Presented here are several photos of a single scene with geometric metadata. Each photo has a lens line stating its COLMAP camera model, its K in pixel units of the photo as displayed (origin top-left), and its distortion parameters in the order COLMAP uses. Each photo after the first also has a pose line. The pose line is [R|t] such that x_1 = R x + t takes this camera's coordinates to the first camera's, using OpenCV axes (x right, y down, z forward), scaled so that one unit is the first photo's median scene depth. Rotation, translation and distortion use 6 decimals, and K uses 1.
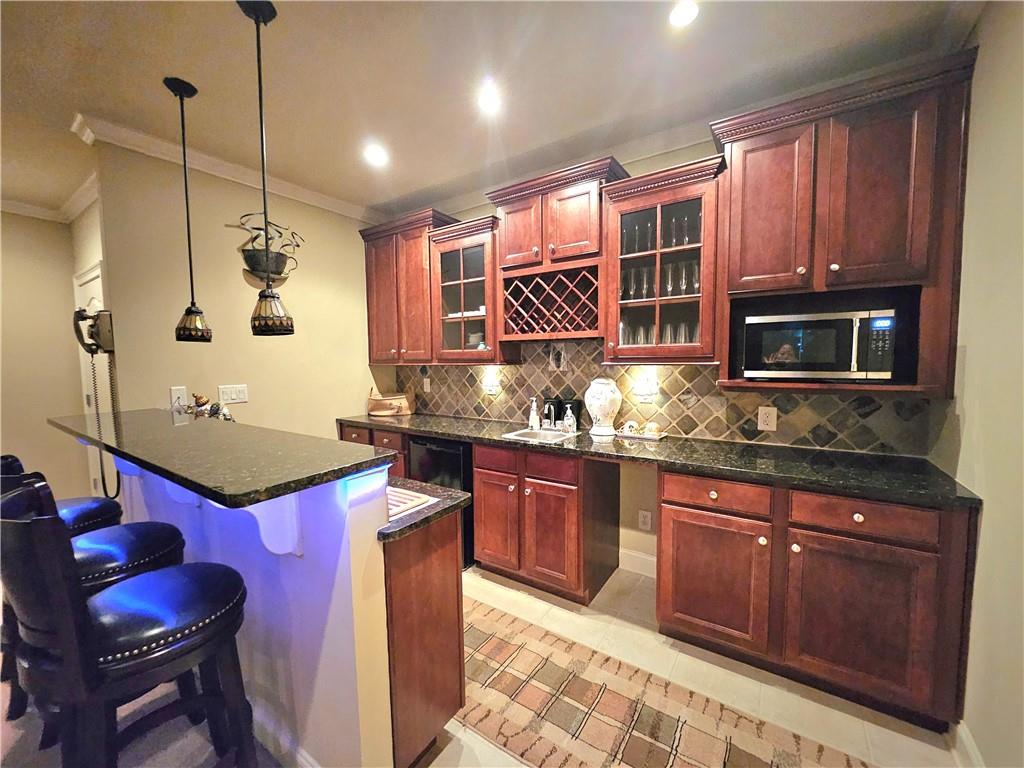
lens RADIAL K [[404.0, 0, 512.9], [0, 404.0, 386.2], [0, 0, 1]] dist [-0.011917, 0.001334]
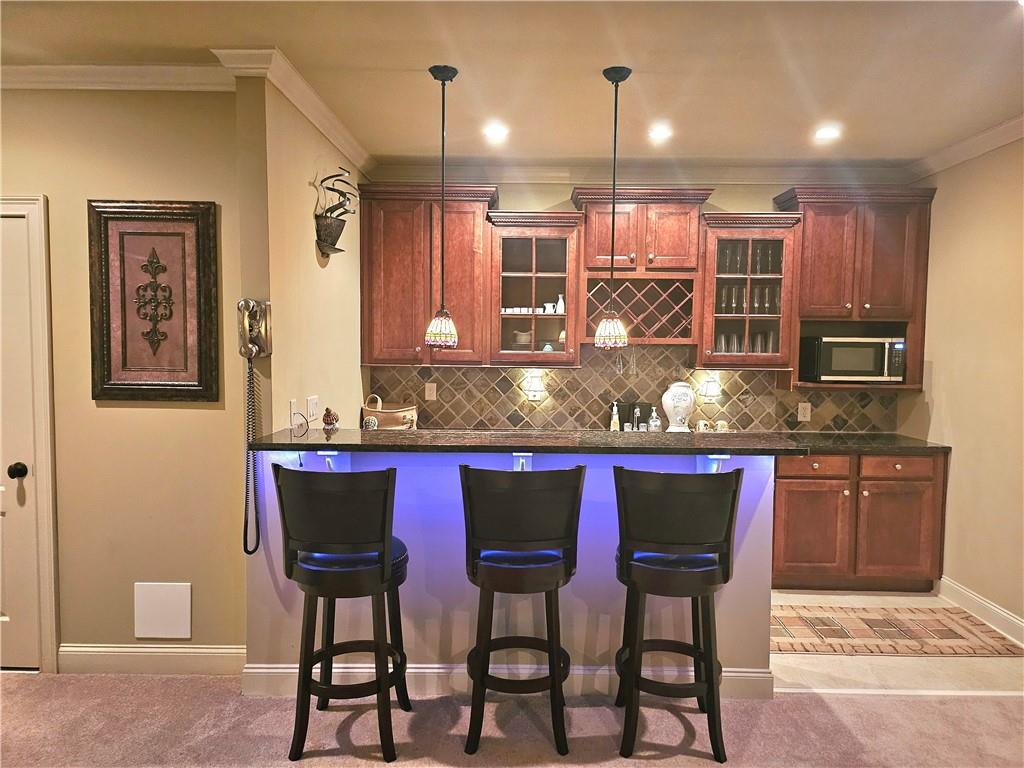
lens RADIAL K [[720.3, 0, 508.4], [0, 720.3, 385.4], [0, 0, 1]] dist [0.055349, -0.055521]
pose [[0.833193, -0.013091, 0.552828, -1.360656], [0.017224, 0.999849, -0.002282, -0.014027], [-0.552715, 0.011423, 0.833292, -0.385893]]
